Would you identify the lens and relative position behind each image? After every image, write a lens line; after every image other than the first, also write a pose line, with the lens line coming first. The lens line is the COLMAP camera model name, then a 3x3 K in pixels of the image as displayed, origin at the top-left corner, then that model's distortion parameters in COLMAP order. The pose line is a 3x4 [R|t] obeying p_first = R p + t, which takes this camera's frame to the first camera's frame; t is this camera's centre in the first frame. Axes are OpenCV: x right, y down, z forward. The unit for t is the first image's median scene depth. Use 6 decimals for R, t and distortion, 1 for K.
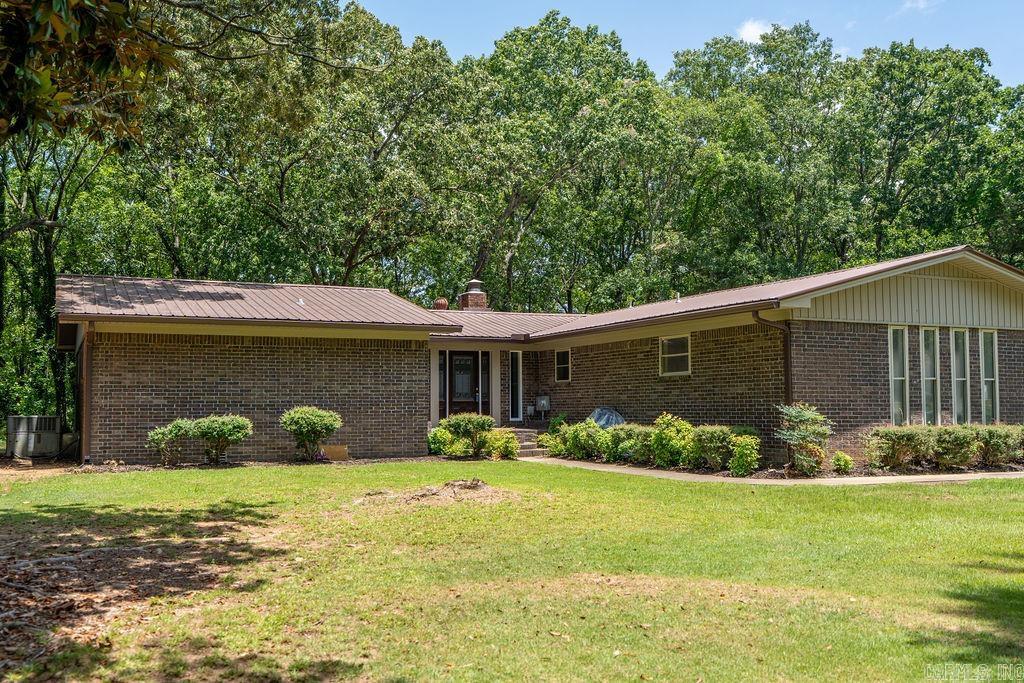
lens RADIAL K [[1033.1, 0, 515.2], [0, 1033.1, 345.7], [0, 0, 1]] dist [0.004032, 0.000000]
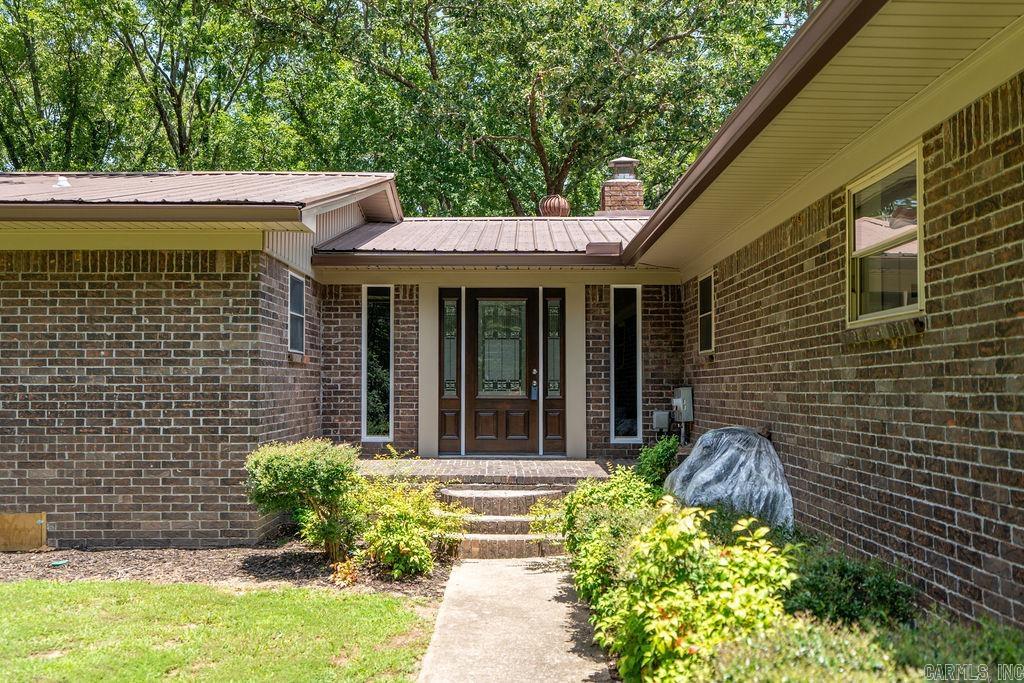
lens RADIAL K [[1033.1, 0, 512.4], [0, 1033.1, 341.6], [0, 0, 1]] dist [0.004032, 0.000000]
pose [[0.906969, -0.013556, -0.420980, 0.176041], [0.021141, 0.999687, 0.013355, 0.027581], [0.420667, -0.021013, 0.906972, 0.713729]]
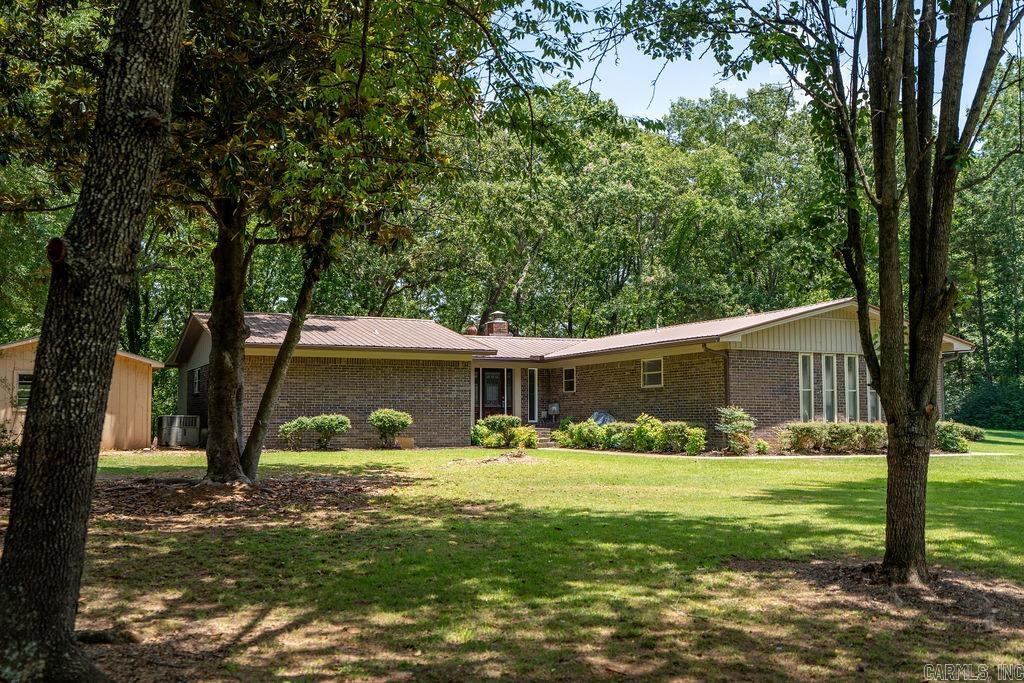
lens RADIAL K [[1033.1, 0, 507.1], [0, 1033.1, 335.5], [0, 0, 1]] dist [0.004032, 0.000000]
pose [[0.999983, 0.003510, -0.004727, -0.032160], [-0.003616, 0.999739, -0.022571, -0.008556], [0.004647, 0.022587, 0.999734, -0.374266]]
